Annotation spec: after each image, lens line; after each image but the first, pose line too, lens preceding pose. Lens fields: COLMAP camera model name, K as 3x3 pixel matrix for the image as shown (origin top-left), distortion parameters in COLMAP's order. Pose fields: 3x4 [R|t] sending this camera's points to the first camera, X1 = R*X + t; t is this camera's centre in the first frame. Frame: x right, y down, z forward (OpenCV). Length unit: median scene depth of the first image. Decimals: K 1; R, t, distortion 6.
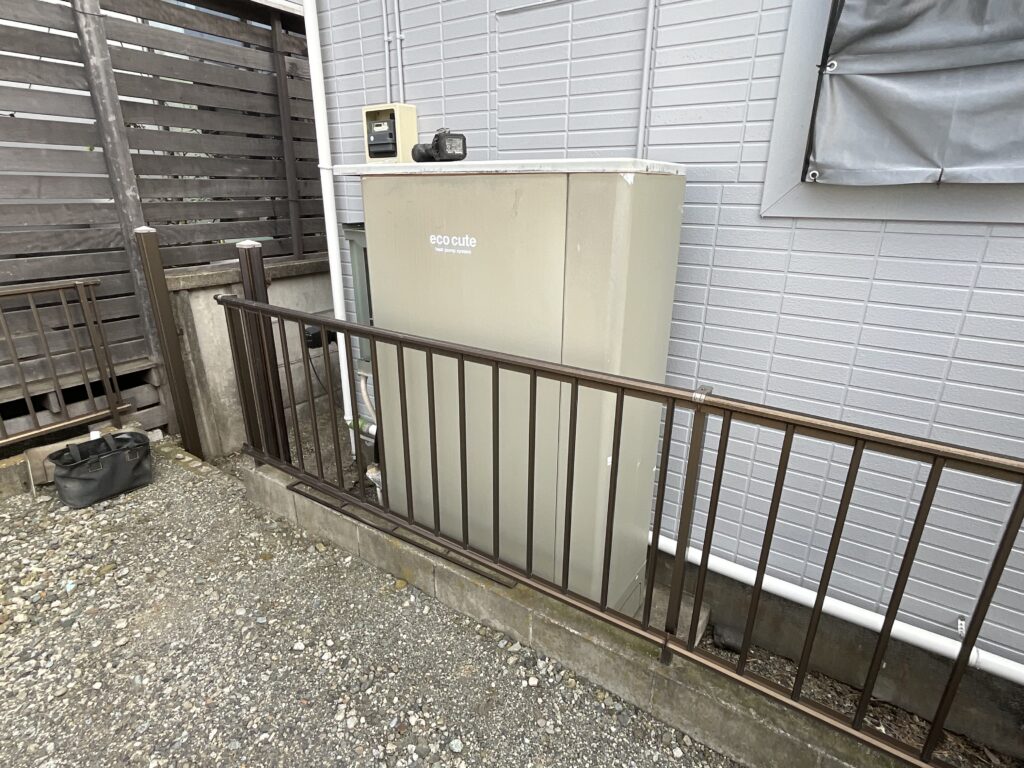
lens RADIAL K [[535.8, 0, 511.4], [0, 535.8, 386.1], [0, 0, 1]] dist [0.007119, 0.001867]
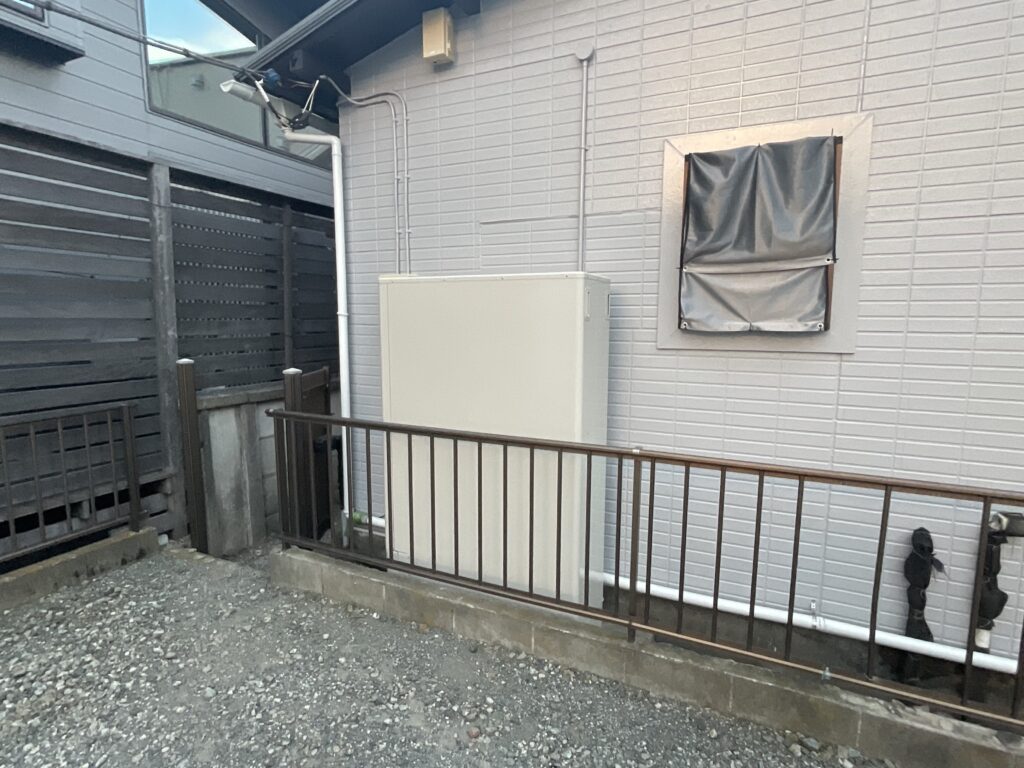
lens RADIAL K [[535.8, 0, 510.7], [0, 535.8, 384.8], [0, 0, 1]] dist [0.007119, 0.001867]
pose [[0.988834, -0.019993, 0.147672, -0.147327], [0.052859, 0.973580, -0.222144, 0.086286], [-0.139329, 0.227469, 0.963766, -0.321743]]
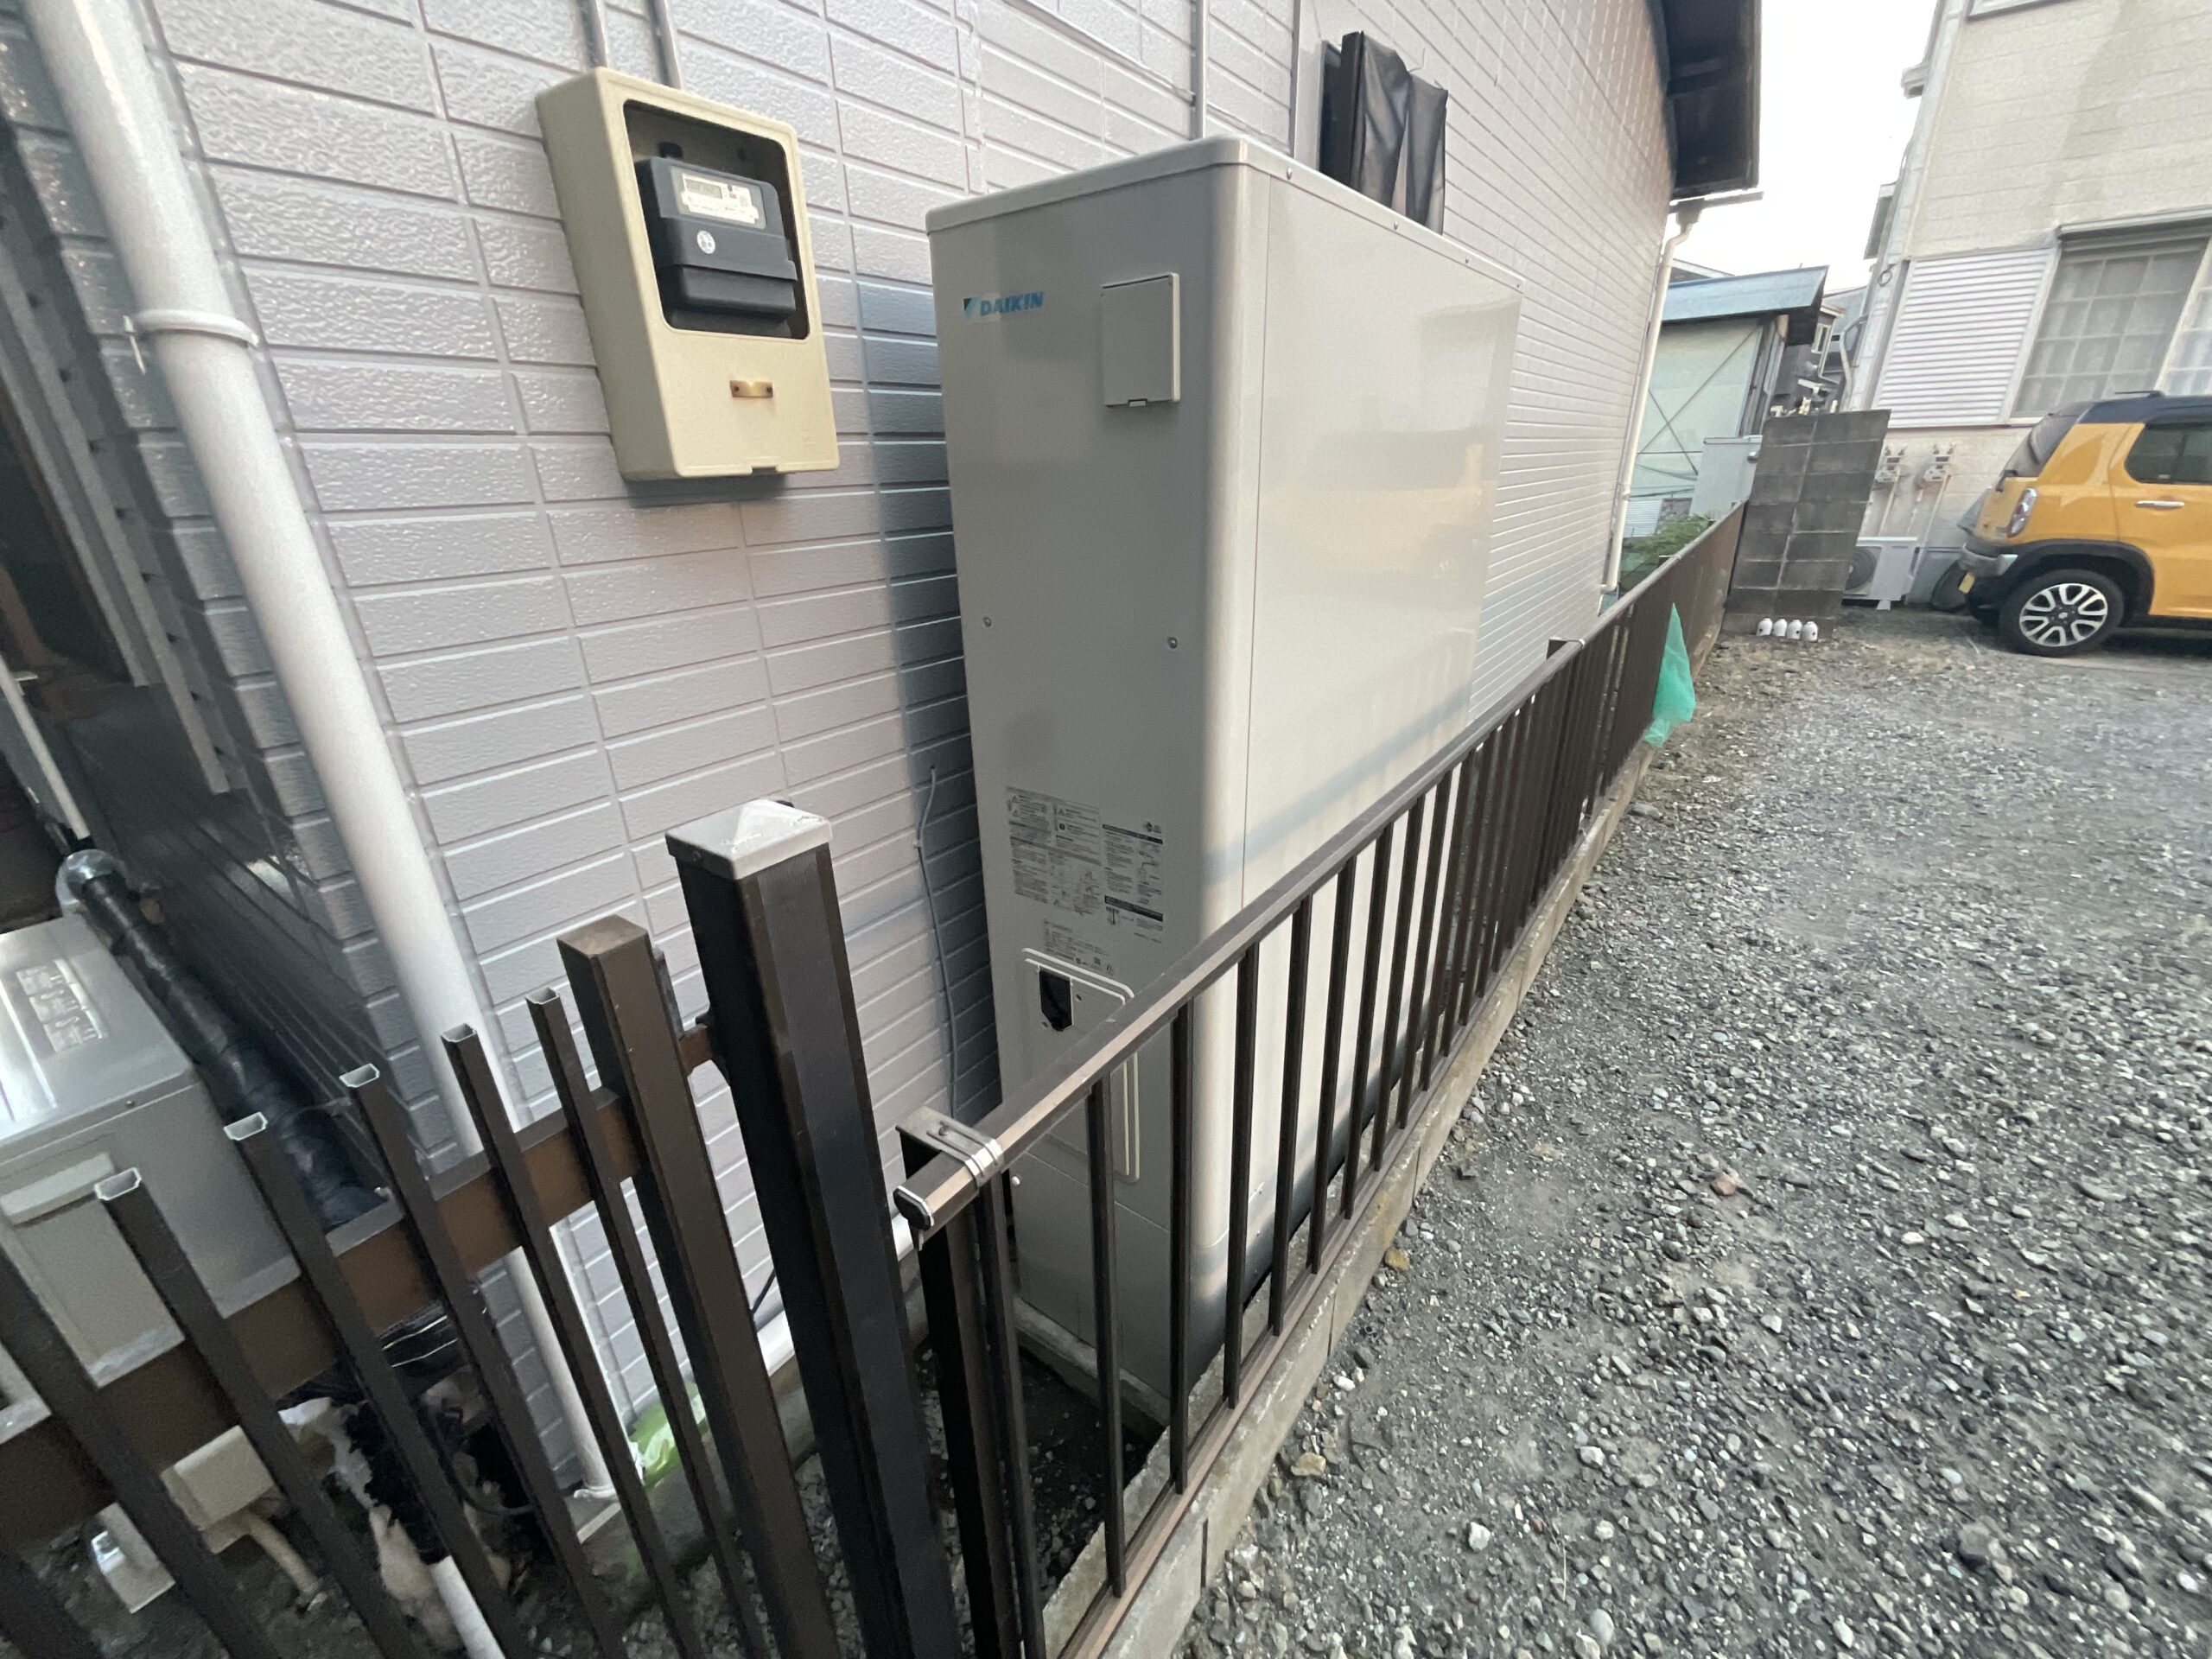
lens RADIAL K [[892.8, 0, 1109.6], [0, 892.8, 833.5], [0, 0, 1]] dist [0.000038, -0.000016]
pose [[0.041810, -0.395228, 0.917631, -0.678763], [0.370237, 0.859178, 0.353183, -0.307306], [-0.927996, 0.324974, 0.182250, 0.830778]]
